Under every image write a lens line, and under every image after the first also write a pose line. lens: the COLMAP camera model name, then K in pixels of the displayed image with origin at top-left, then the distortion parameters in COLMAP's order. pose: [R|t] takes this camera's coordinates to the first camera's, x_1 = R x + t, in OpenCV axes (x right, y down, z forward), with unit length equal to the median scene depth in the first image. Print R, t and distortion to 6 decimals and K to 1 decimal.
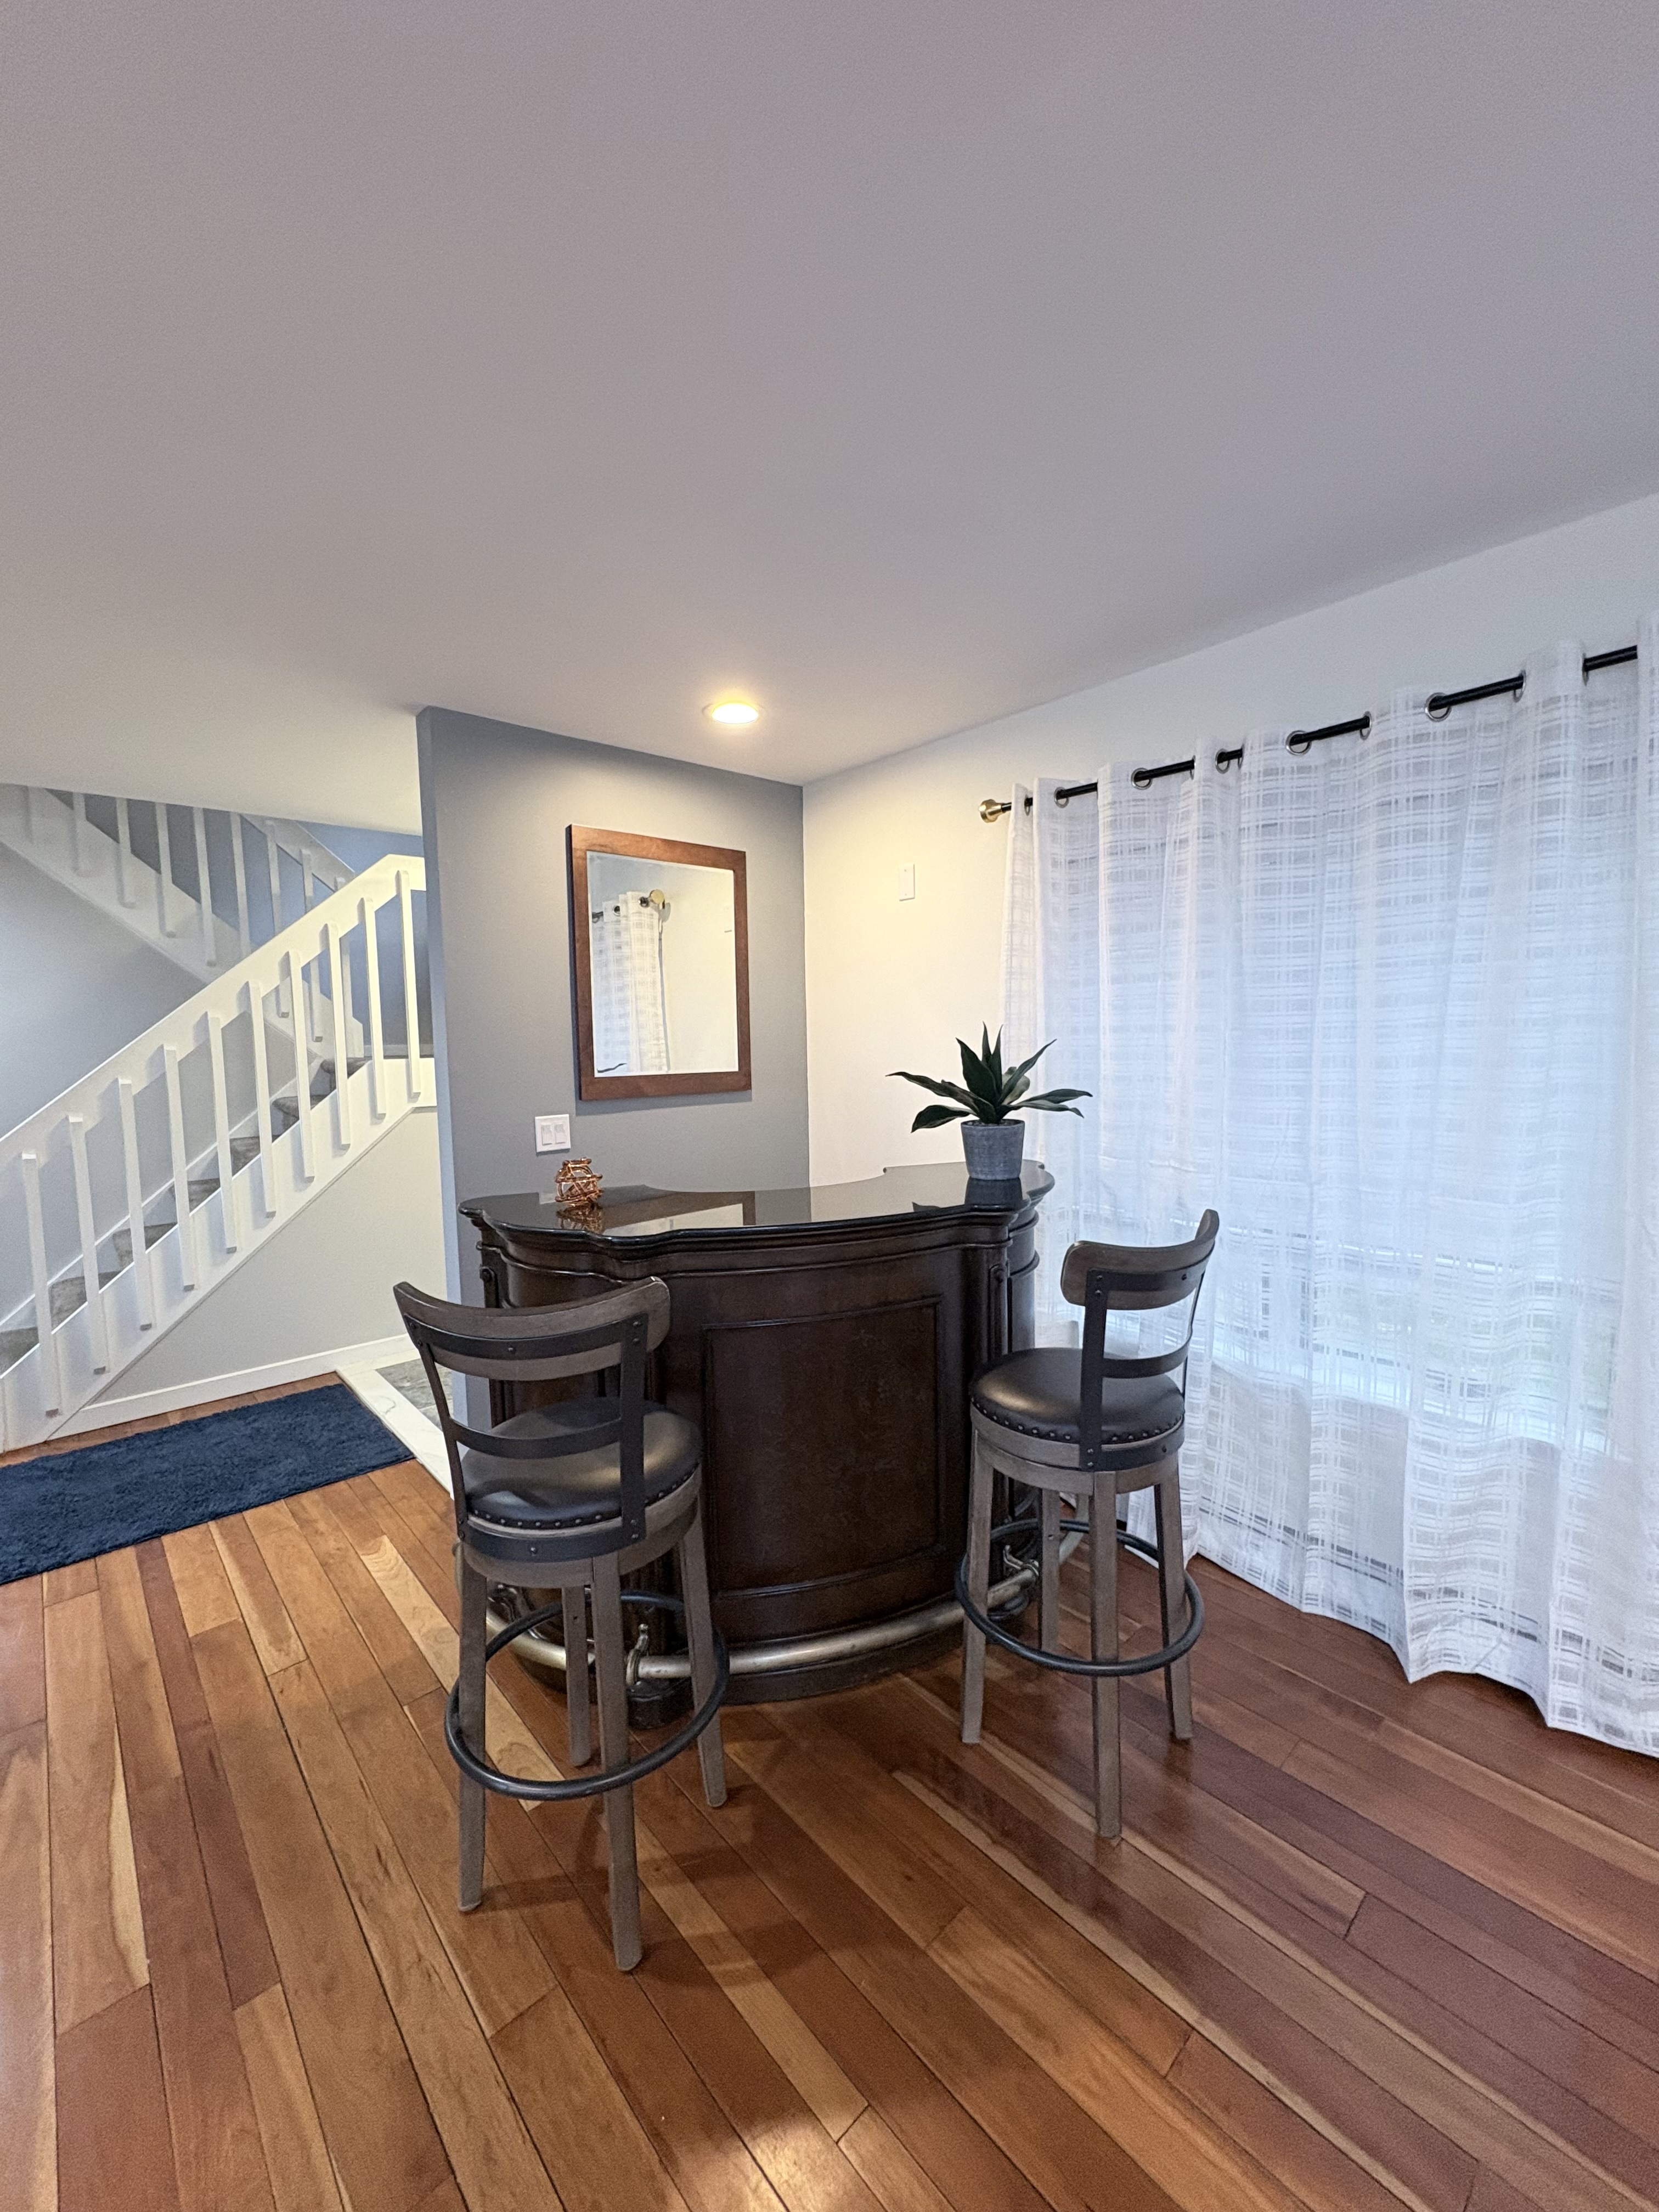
lens RADIAL K [[881.5, 0, 829.5], [0, 881.5, 1106.0], [0, 0, 1]] dist [0.001634, 0.000356]
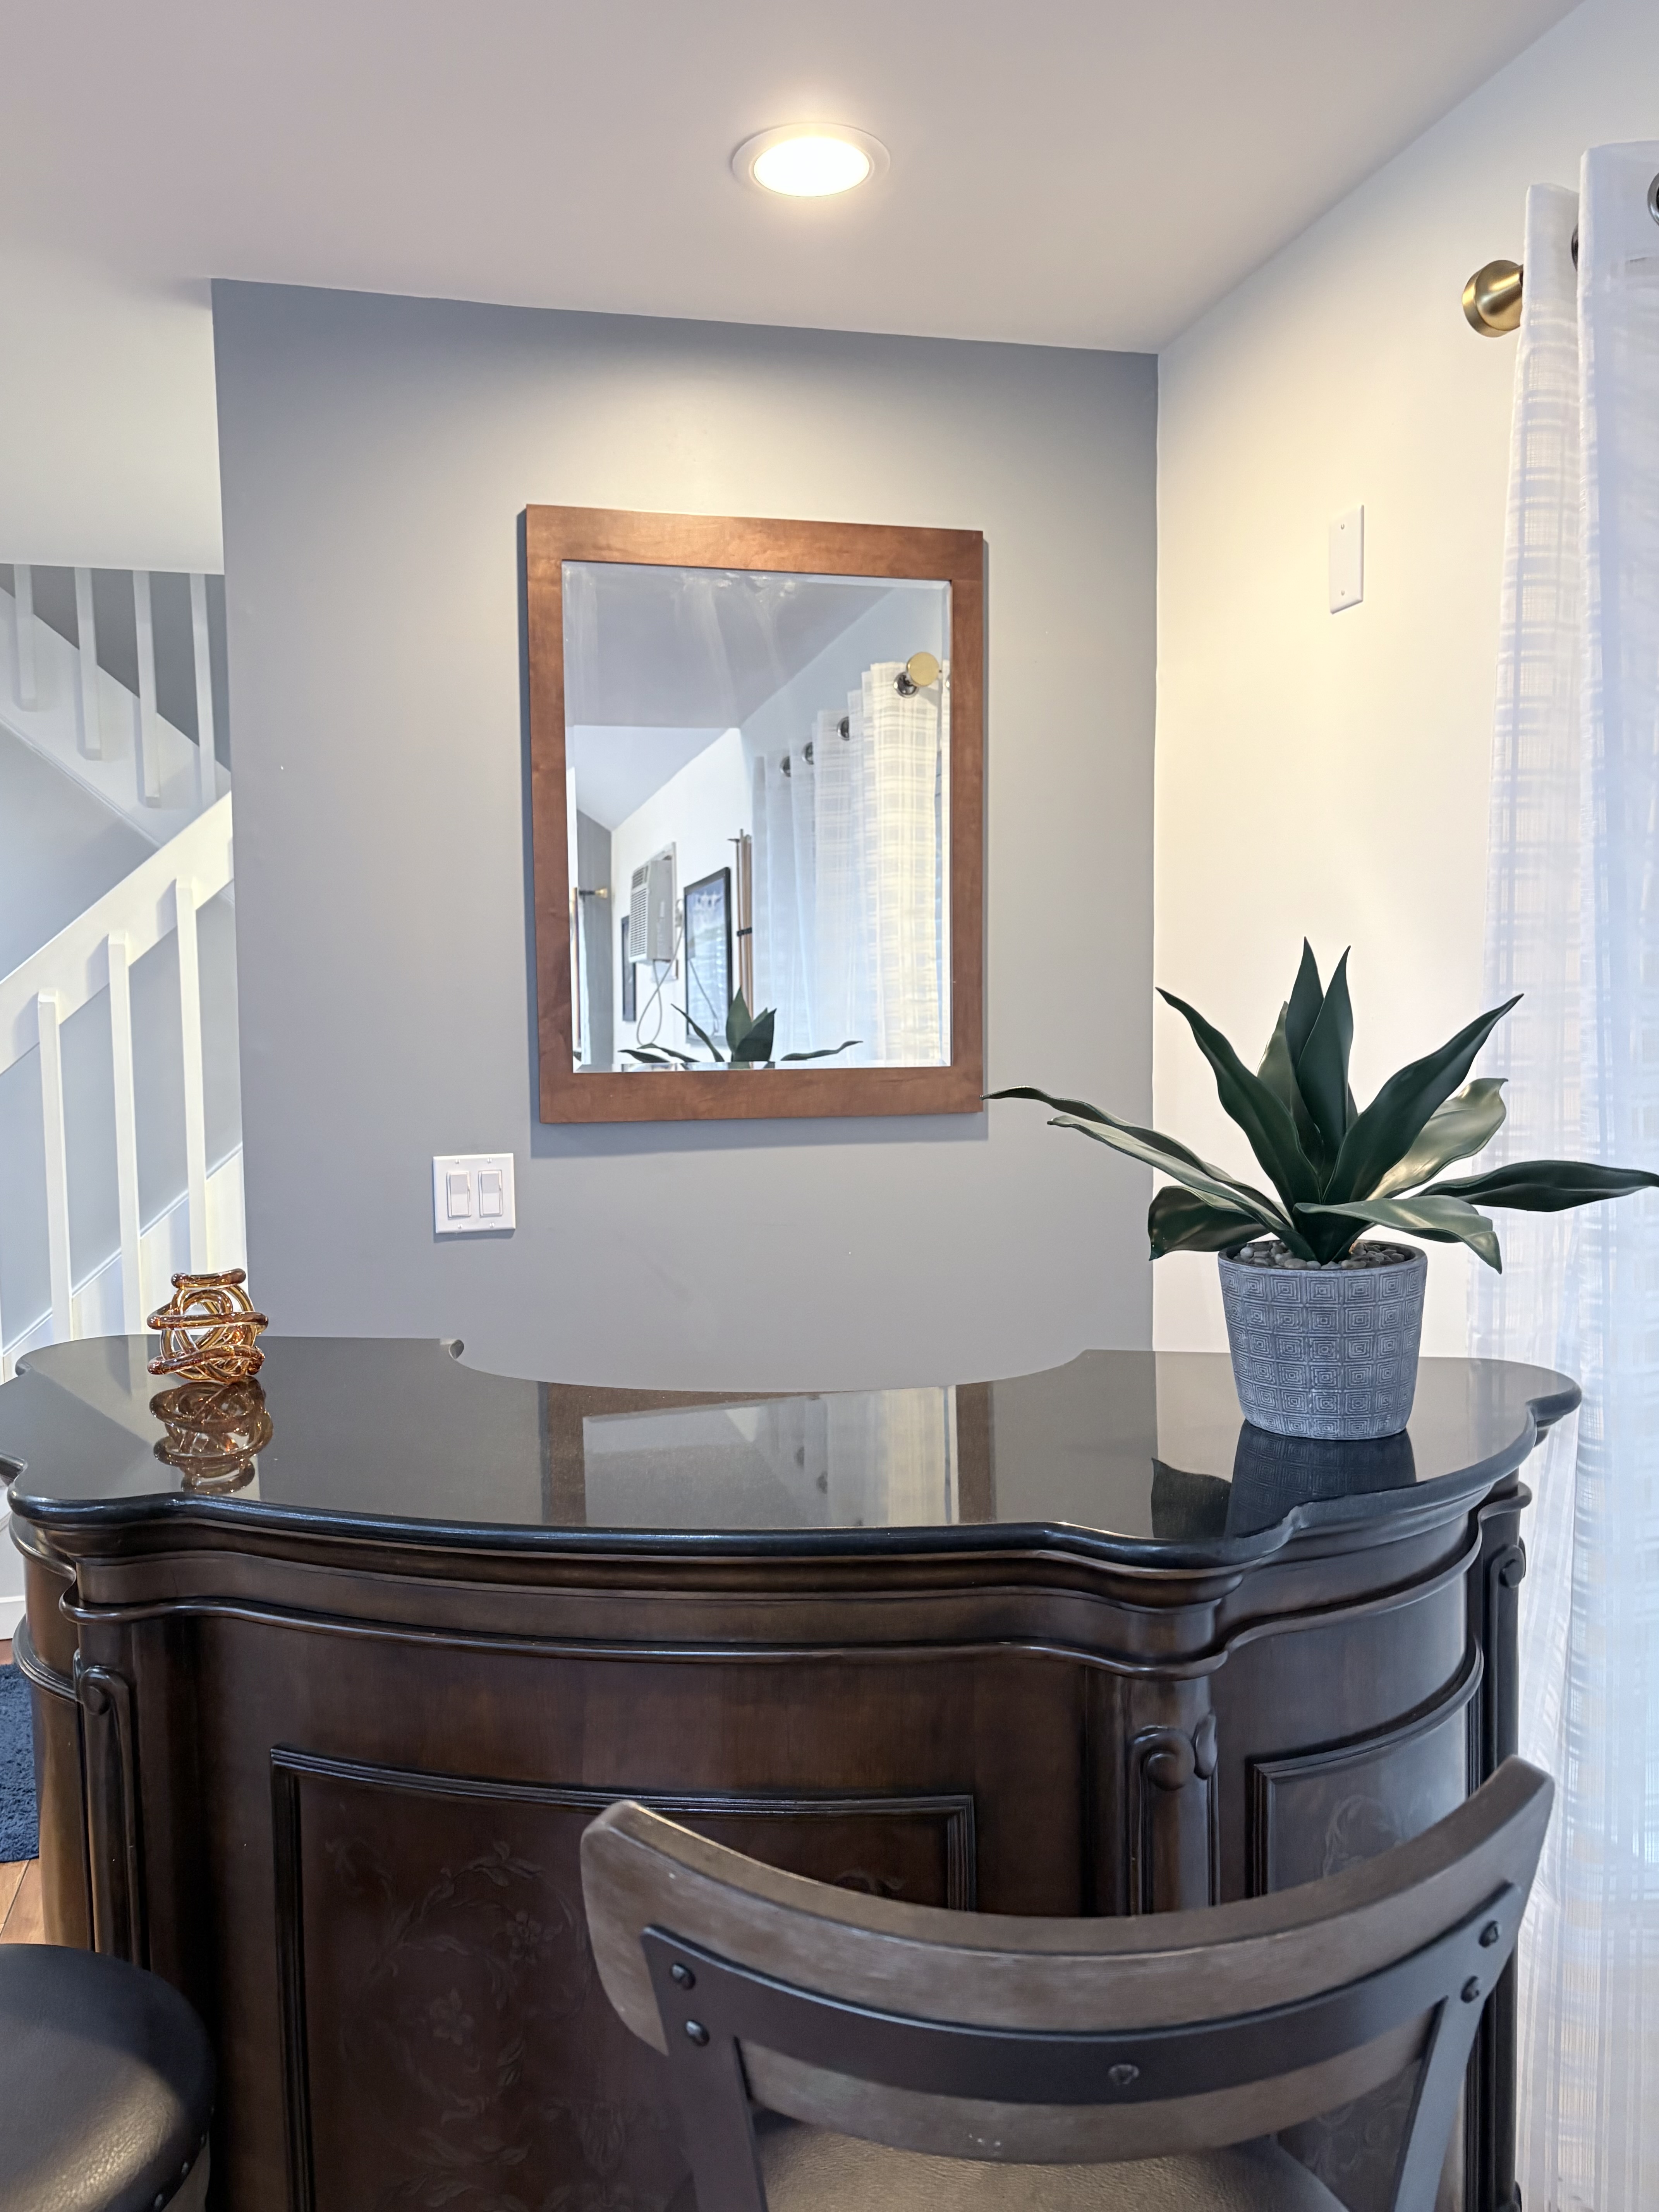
lens RADIAL K [[1728.0, 0, 829.5], [0, 1728.0, 1106.0], [0, 0, 1]] dist [0.051456, -0.002763]
pose [[0.888515, 0.035031, -0.457509, 0.221859], [-0.038117, 0.999270, 0.002488, -0.020553], [0.457262, 0.015228, 0.889202, 0.251477]]
